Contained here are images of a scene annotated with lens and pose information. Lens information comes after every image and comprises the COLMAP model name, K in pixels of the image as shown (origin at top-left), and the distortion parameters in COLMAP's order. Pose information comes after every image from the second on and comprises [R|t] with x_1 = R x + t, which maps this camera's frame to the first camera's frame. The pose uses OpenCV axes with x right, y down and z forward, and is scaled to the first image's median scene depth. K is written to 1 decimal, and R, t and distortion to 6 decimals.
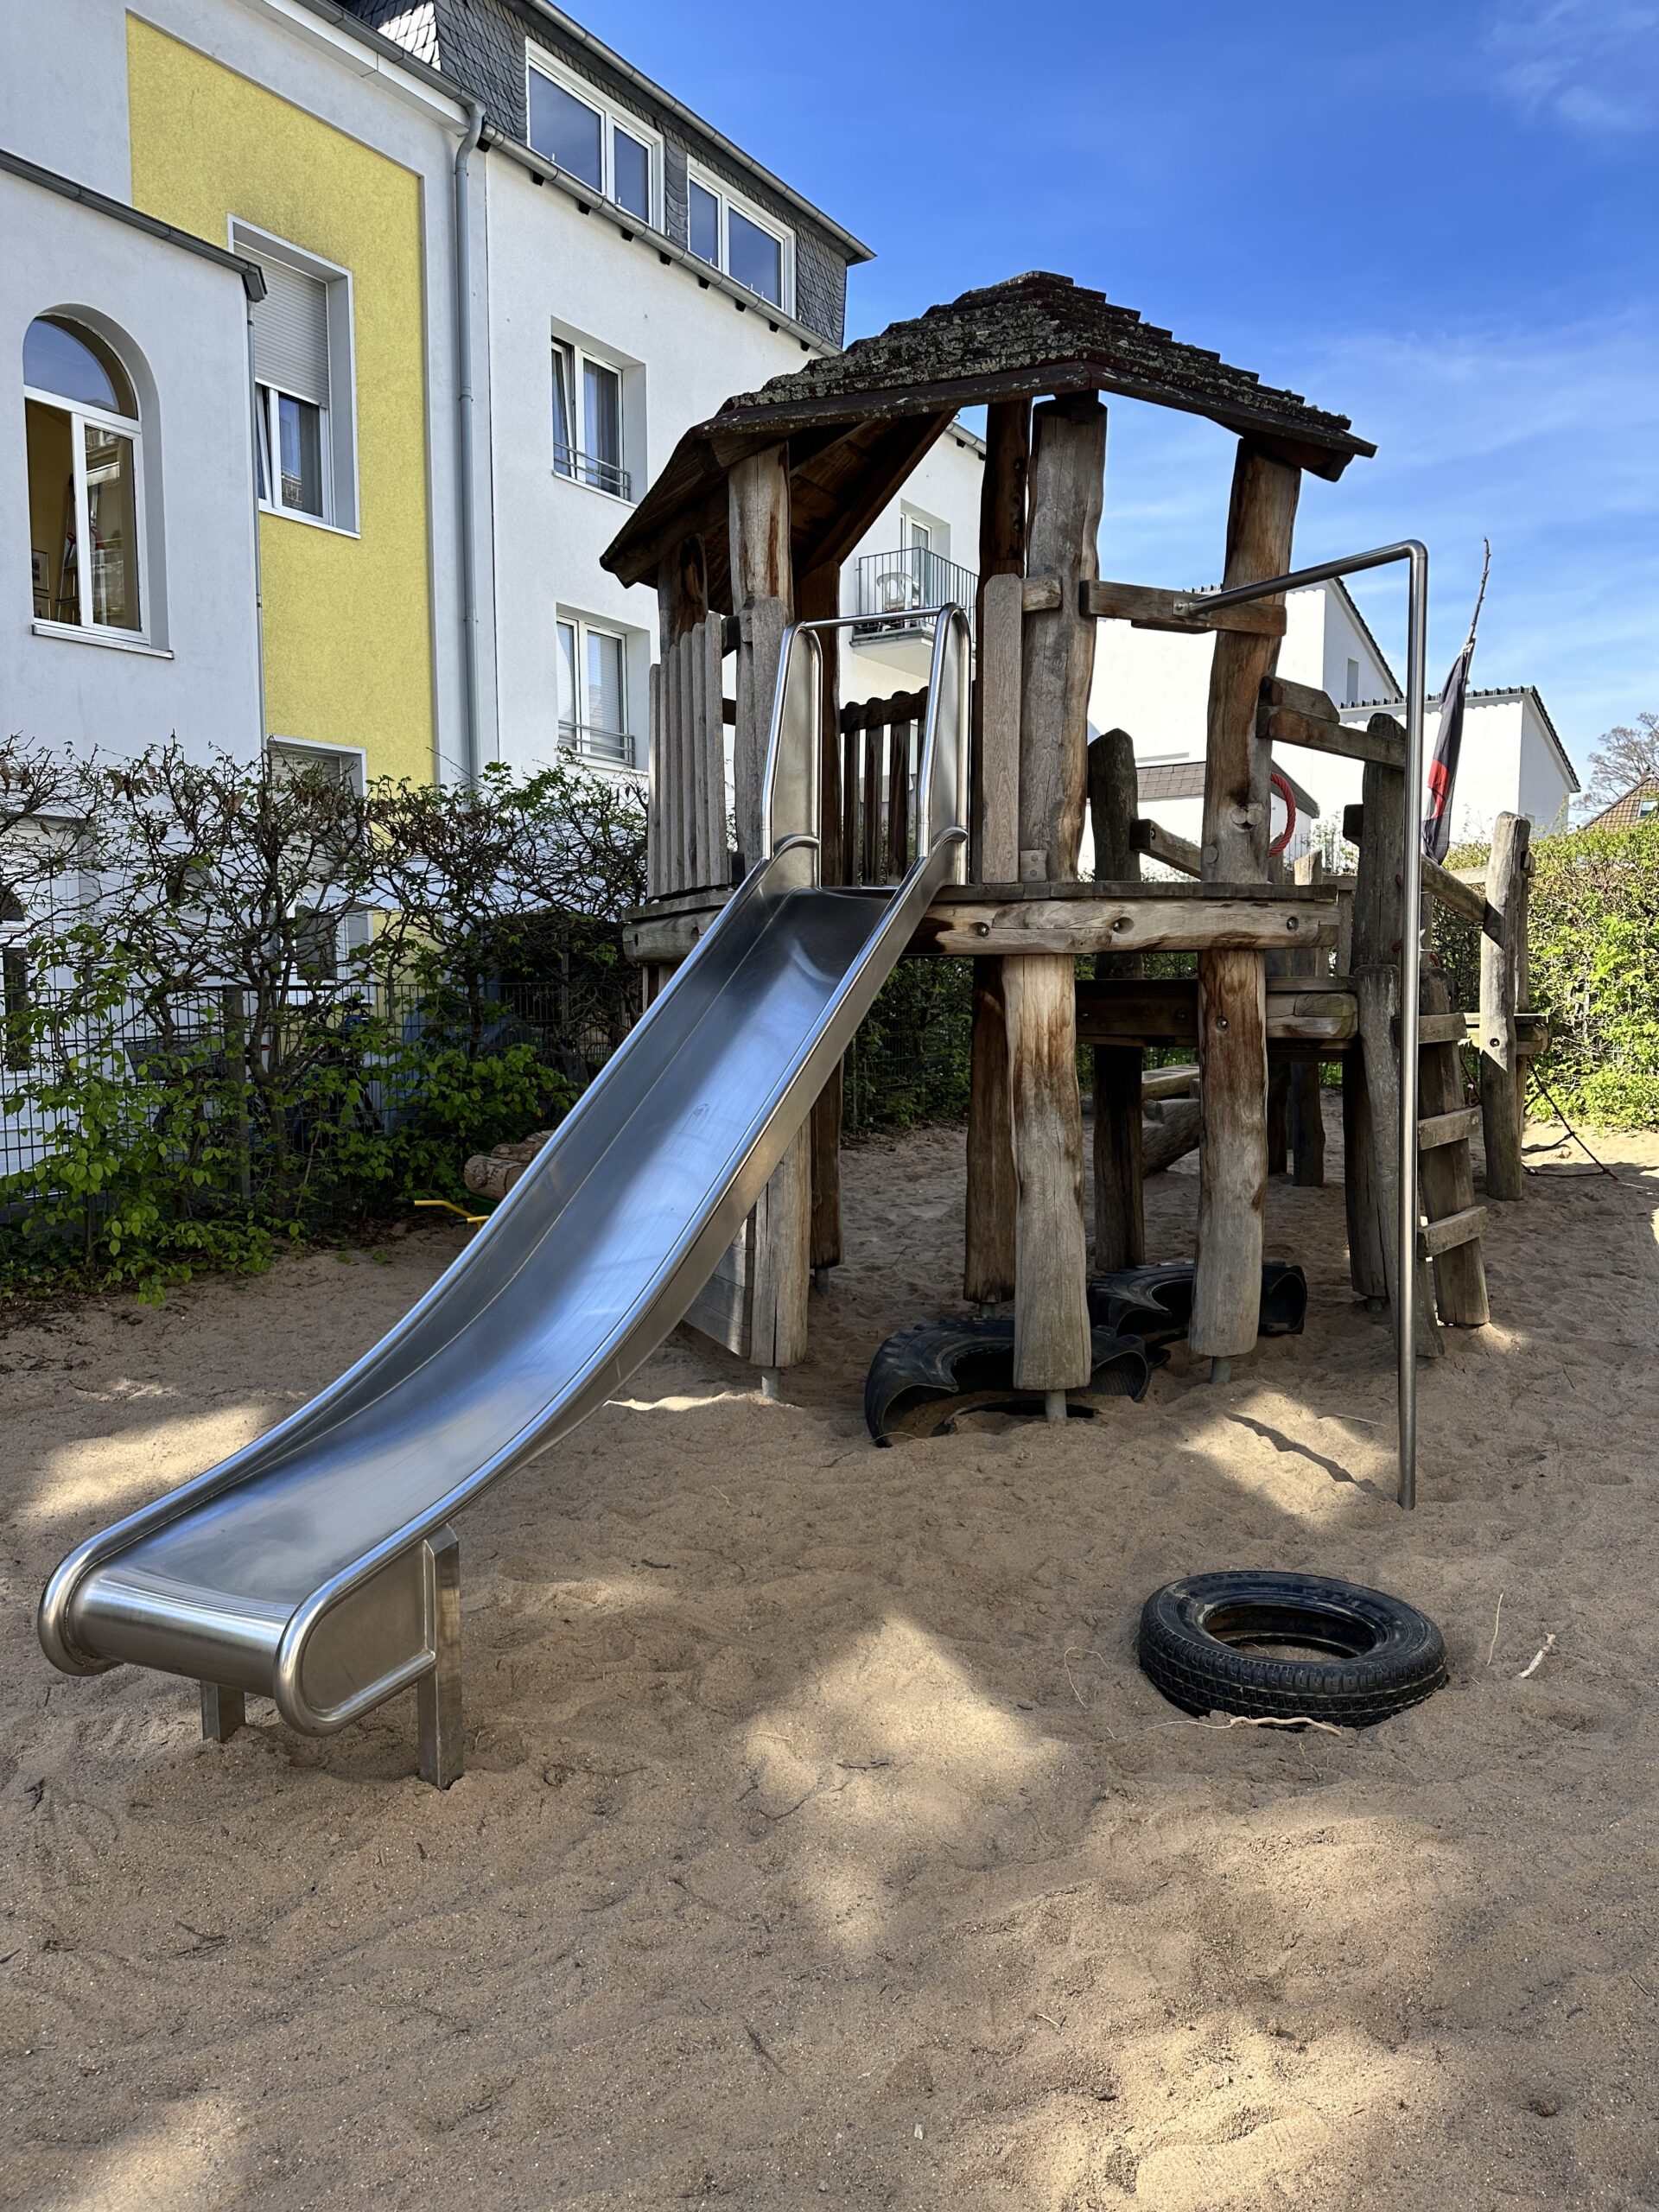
lens RADIAL K [[1573.7, 0, 829.5], [0, 1573.7, 1106.0], [0, 0, 1]] dist [0.109803, -0.182013]
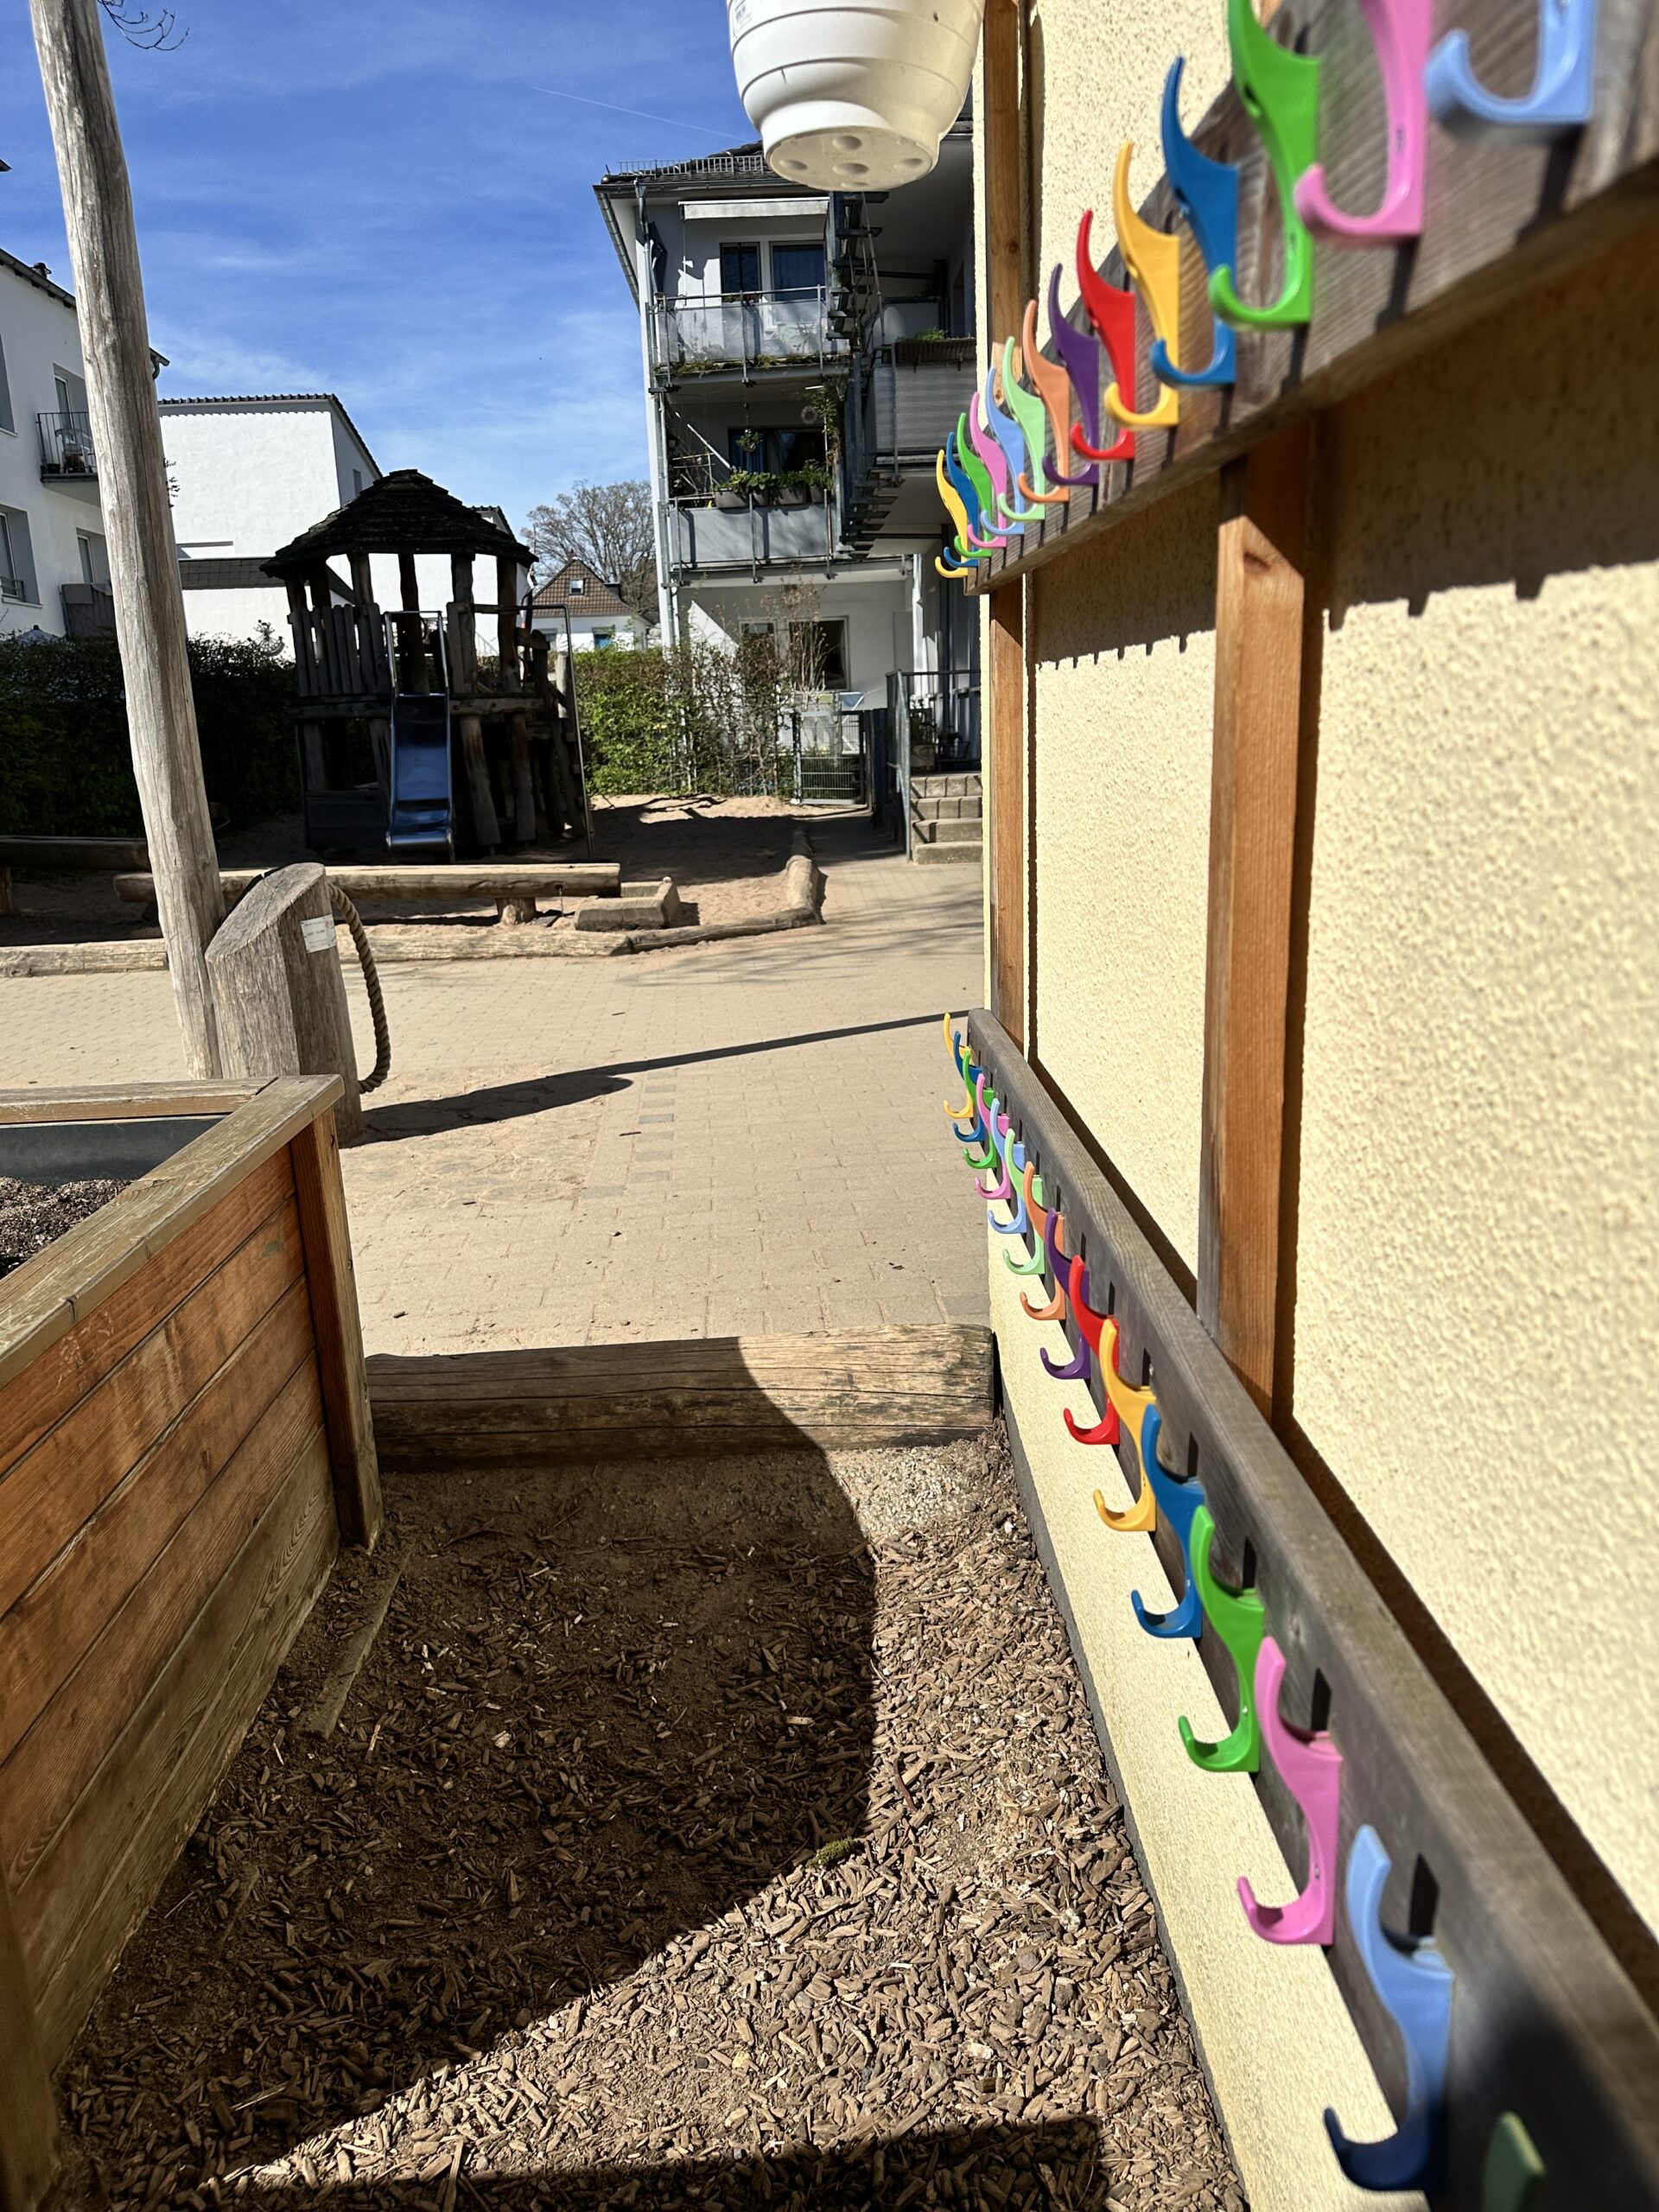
lens RADIAL K [[1573.7, 0, 829.5], [0, 1573.7, 1106.0], [0, 0, 1]] dist [0.109803, -0.182013]
pose [[0.813203, -0.168247, 0.557129, -1.183805], [0.086048, 0.981538, 0.170816, 0.195047], [-0.575583, -0.090969, 0.812668, -2.115119]]
